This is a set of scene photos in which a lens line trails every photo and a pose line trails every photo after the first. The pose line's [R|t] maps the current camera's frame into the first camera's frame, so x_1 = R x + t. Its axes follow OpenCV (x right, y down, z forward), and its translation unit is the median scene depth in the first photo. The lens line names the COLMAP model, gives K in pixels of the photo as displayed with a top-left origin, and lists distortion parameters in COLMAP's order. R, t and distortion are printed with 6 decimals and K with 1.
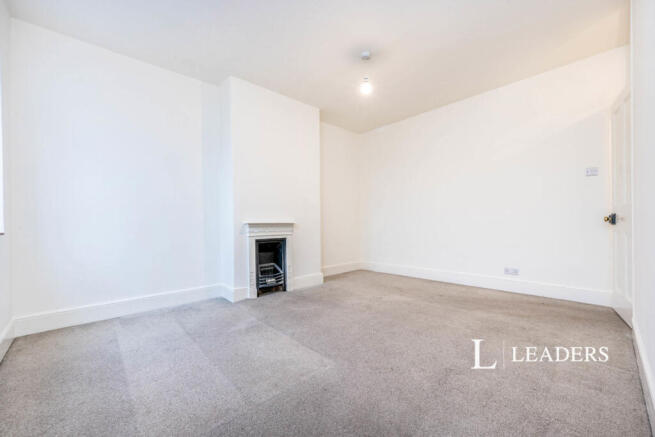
lens RADIAL K [[264.1, 0, 327.5], [0, 264.1, 218.5], [0, 0, 1]] dist [-0.000033, -0.000004]
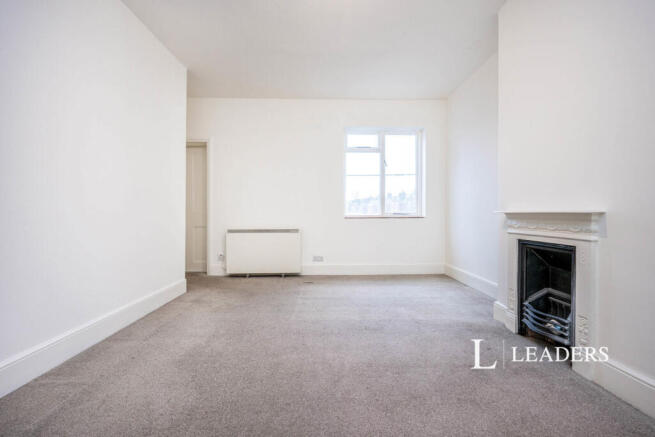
lens RADIAL K [[264.1, 0, 327.5], [0, 264.1, 218.5], [0, 0, 1]] dist [-0.000033, -0.000004]
pose [[-0.658384, 0.015994, -0.752513, 0.474181], [0.009904, 0.999872, 0.012587, 0.019524], [0.752617, 0.000834, -0.658458, 1.068353]]
